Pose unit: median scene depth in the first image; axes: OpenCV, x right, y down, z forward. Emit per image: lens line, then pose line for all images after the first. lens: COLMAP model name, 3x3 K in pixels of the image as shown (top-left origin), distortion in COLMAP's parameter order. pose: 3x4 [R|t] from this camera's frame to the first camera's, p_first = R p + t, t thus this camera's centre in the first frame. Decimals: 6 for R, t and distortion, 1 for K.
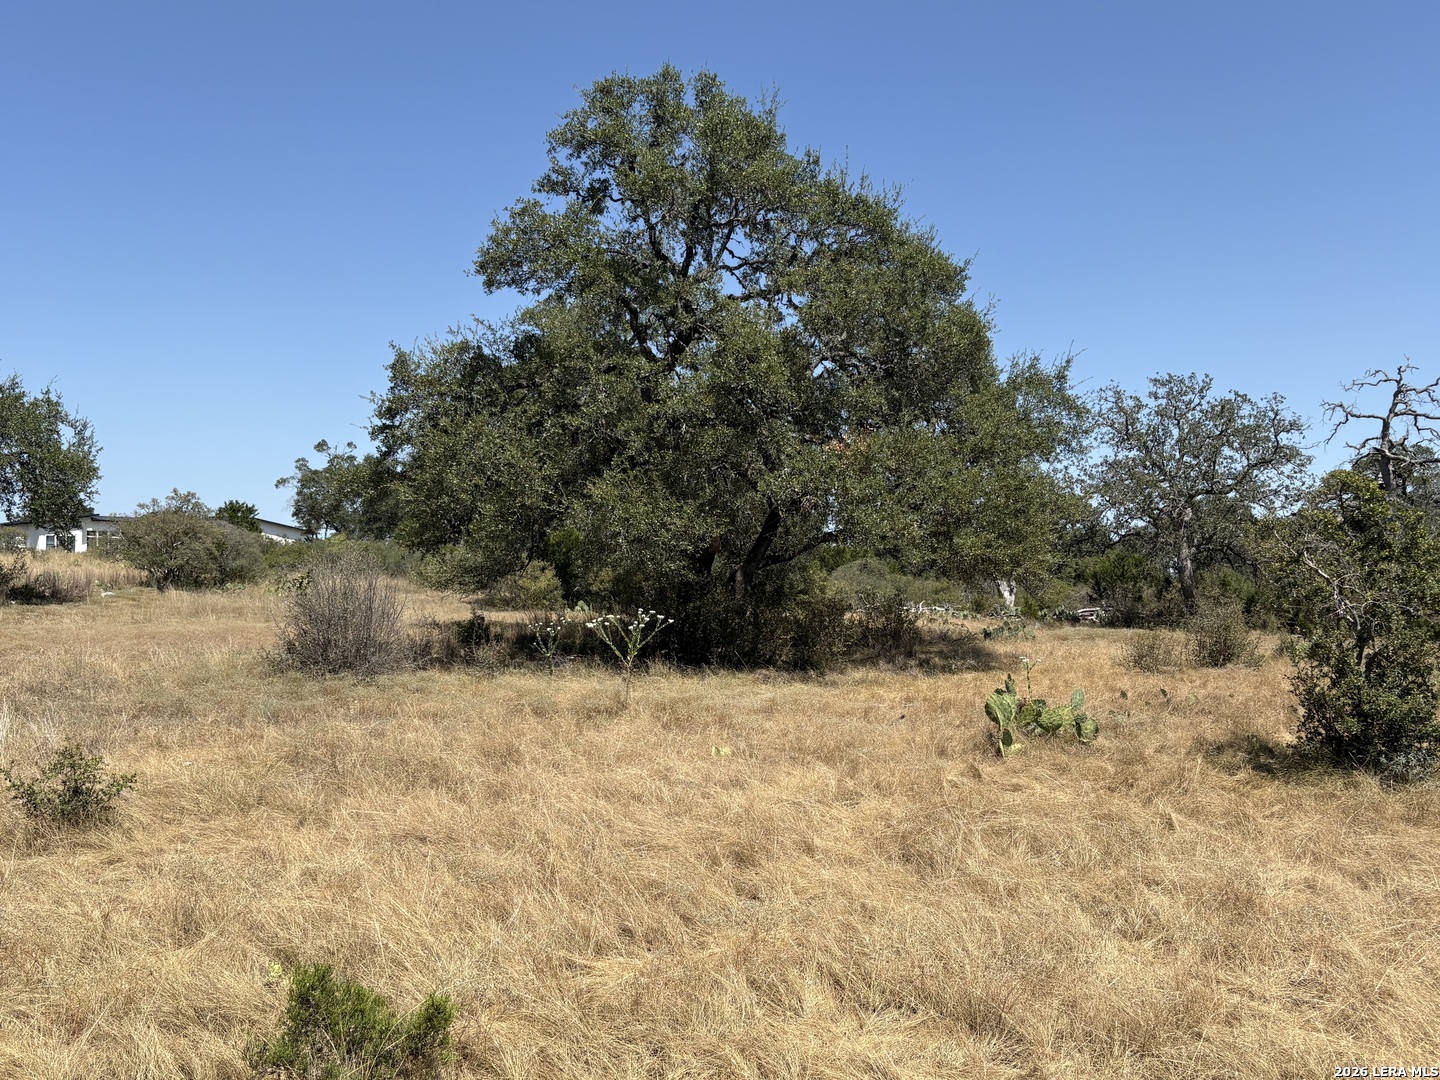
lens RADIAL K [[1240.9, 0, 708.0], [0, 1240.9, 538.5], [0, 0, 1]] dist [0.057587, -0.030224]
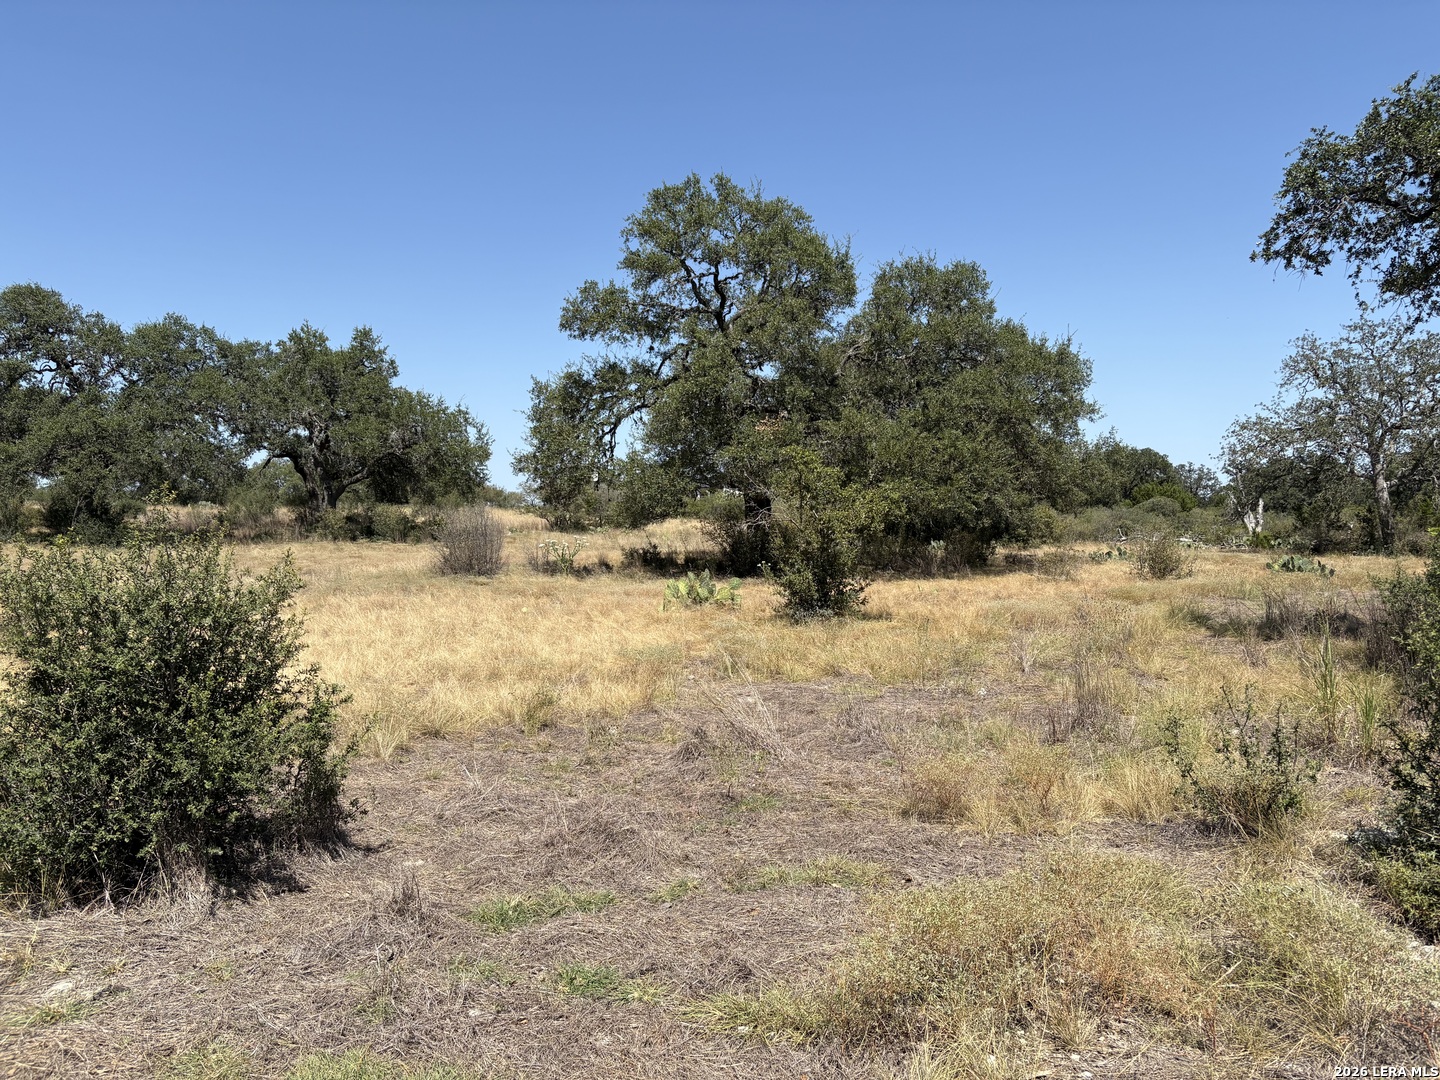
lens RADIAL K [[1079.7, 0, 727.6], [0, 1079.7, 538.5], [0, 0, 1]] dist [0.033138, -0.047412]
pose [[0.924306, -0.013037, -0.381430, 0.487419], [0.031123, 0.998662, 0.041286, 0.004643], [0.380381, -0.050033, 0.923475, -0.201715]]
